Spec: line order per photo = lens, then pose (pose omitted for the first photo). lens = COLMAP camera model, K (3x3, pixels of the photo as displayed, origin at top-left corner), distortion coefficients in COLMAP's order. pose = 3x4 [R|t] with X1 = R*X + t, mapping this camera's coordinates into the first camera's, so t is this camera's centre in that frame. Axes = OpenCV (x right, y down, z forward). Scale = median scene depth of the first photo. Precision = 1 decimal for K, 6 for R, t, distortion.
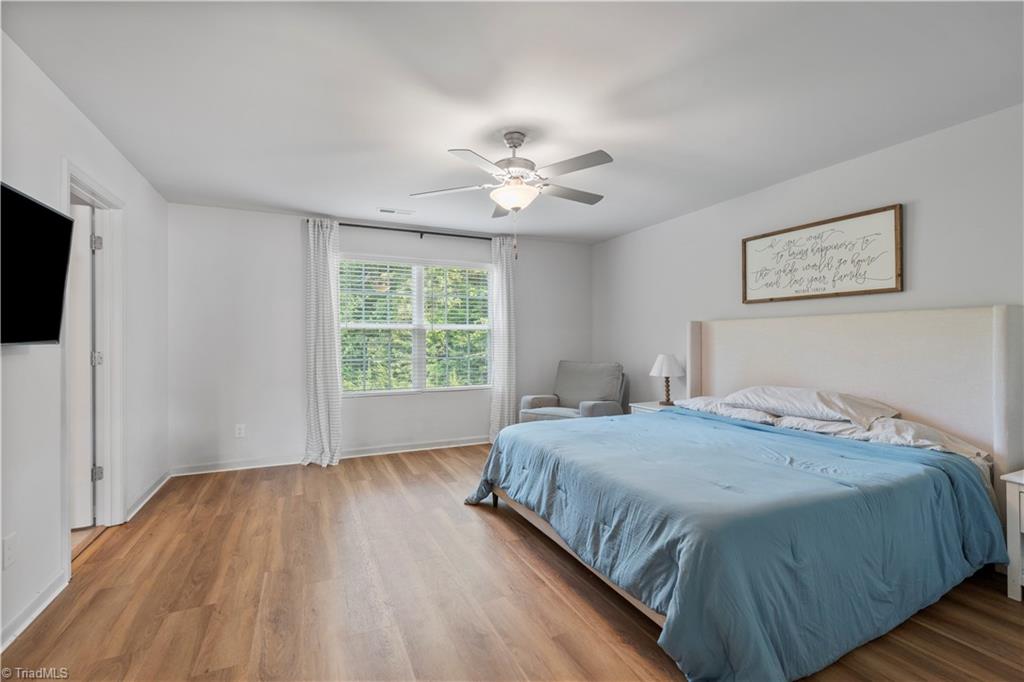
lens RADIAL K [[453.3, 0, 512.0], [0, 453.3, 341.0], [0, 0, 1]] dist [-0.000046, -0.000003]
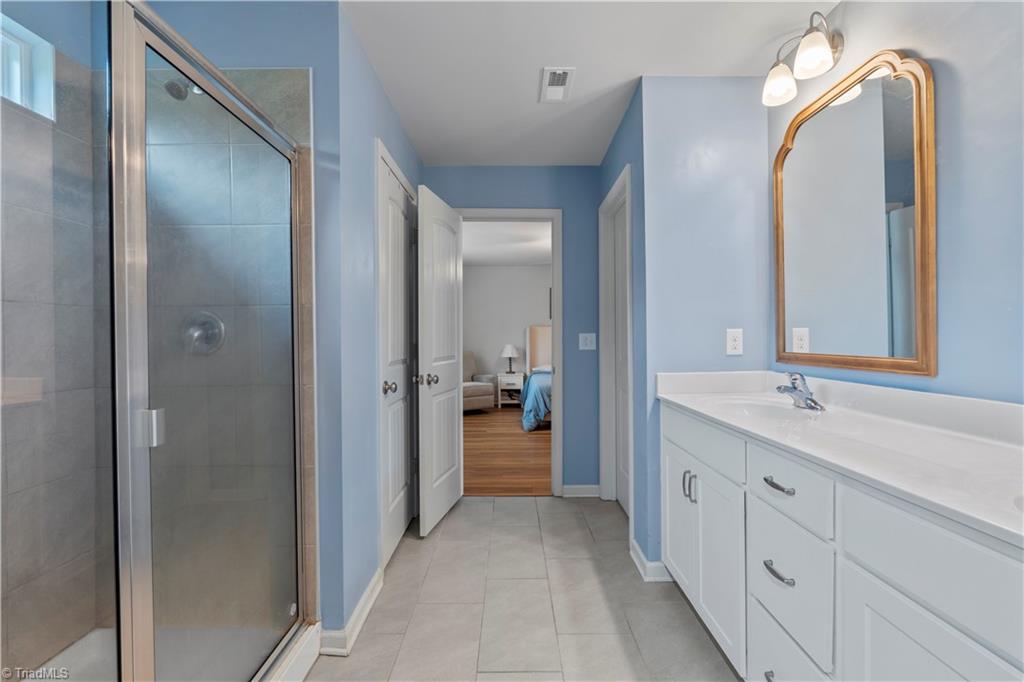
lens RADIAL K [[453.3, 0, 512.0], [0, 453.3, 341.0], [0, 0, 1]] dist [-0.000046, -0.000003]
pose [[0.417612, -0.006112, 0.908605, -1.980221], [0.003315, 0.999981, 0.005203, 0.010415], [-0.908619, 0.000839, 0.417625, 0.403922]]
